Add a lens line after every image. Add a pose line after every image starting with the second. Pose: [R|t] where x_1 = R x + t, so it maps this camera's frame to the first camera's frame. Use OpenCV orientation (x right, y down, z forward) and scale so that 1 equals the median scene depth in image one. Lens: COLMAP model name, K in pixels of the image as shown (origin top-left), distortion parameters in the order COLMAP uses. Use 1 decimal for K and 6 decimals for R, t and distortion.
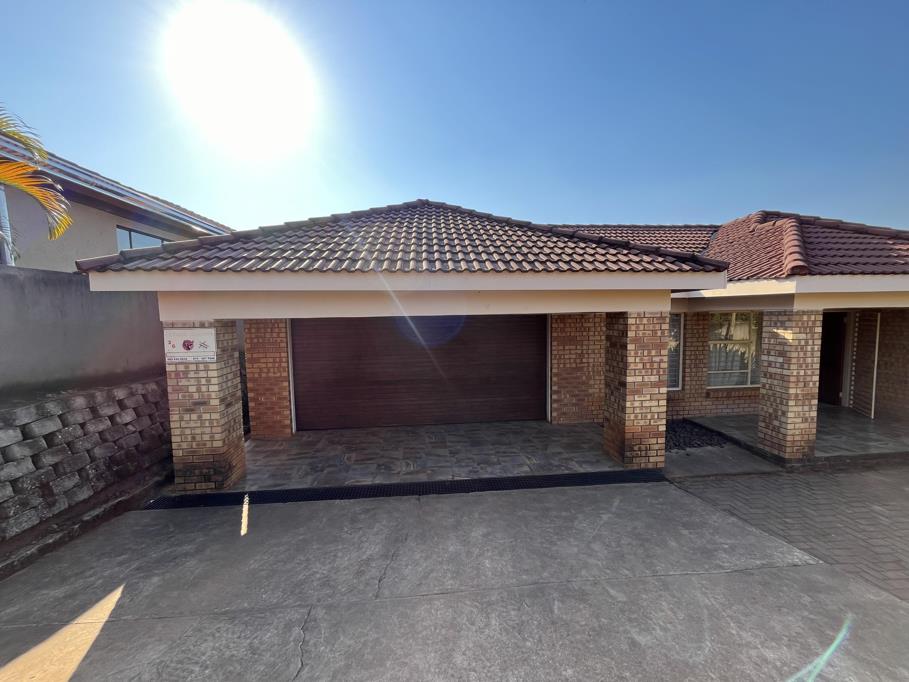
lens RADIAL K [[370.1, 0, 454.5], [0, 370.1, 341.0], [0, 0, 1]] dist [-0.001678, -0.000290]
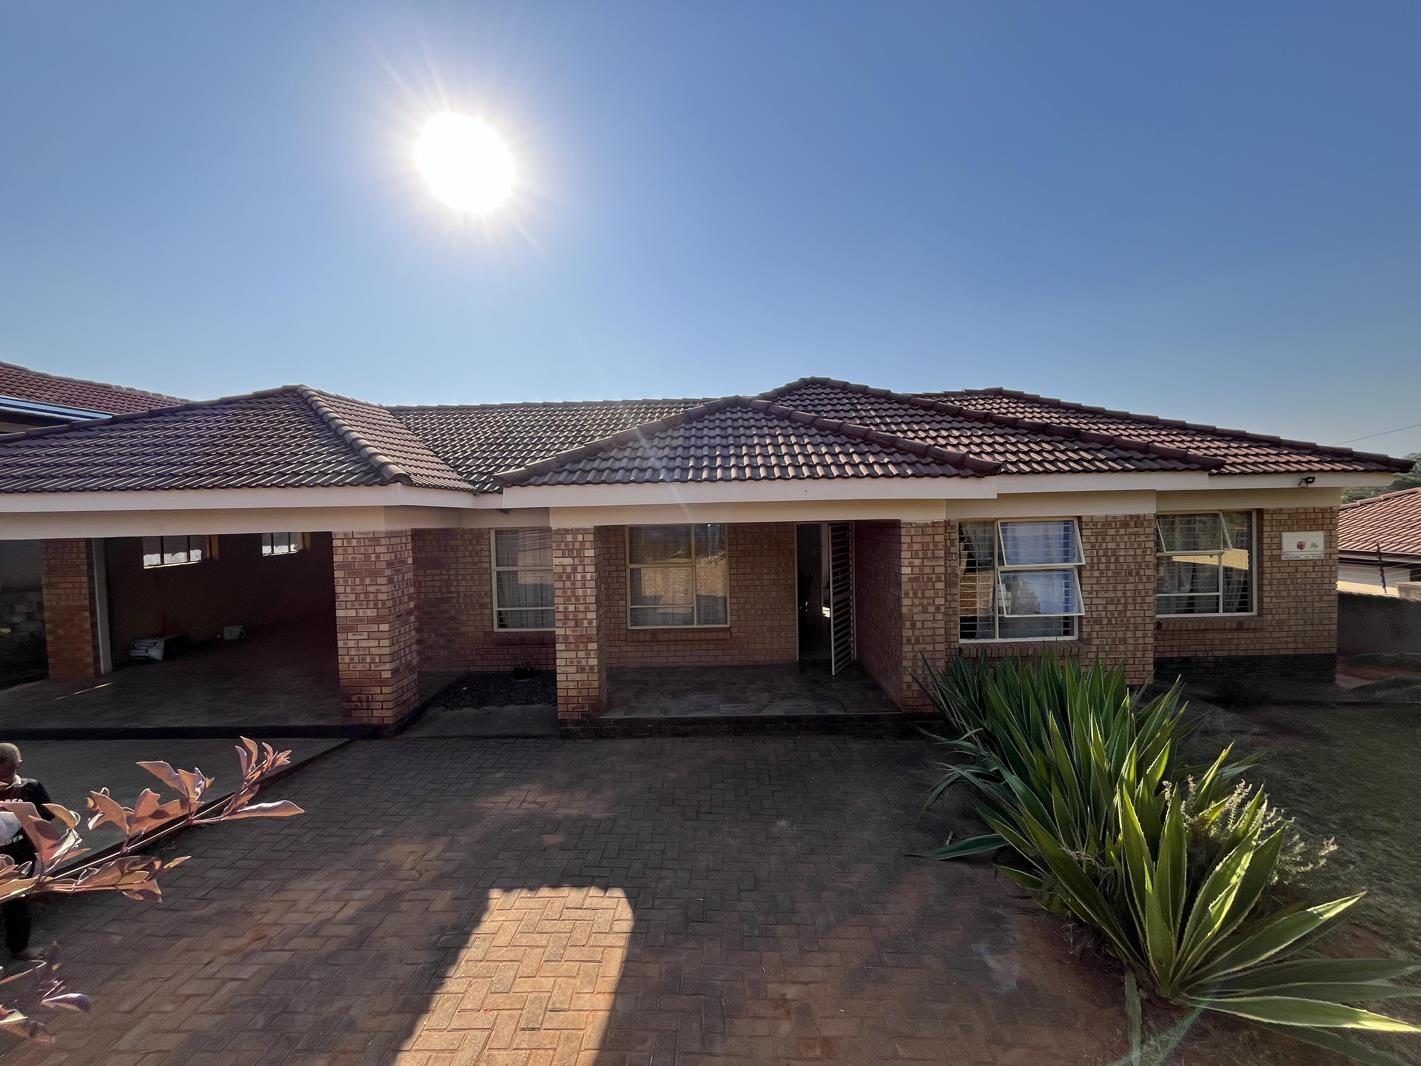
lens RADIAL K [[578.5, 0, 710.5], [0, 578.5, 533.0], [0, 0, 1]] dist [-0.001678, -0.000290]
pose [[0.993805, -0.002006, -0.111120, 1.369384], [-0.002063, 0.999332, -0.036490, -0.028473], [0.111119, 0.036493, 0.993137, -0.185382]]
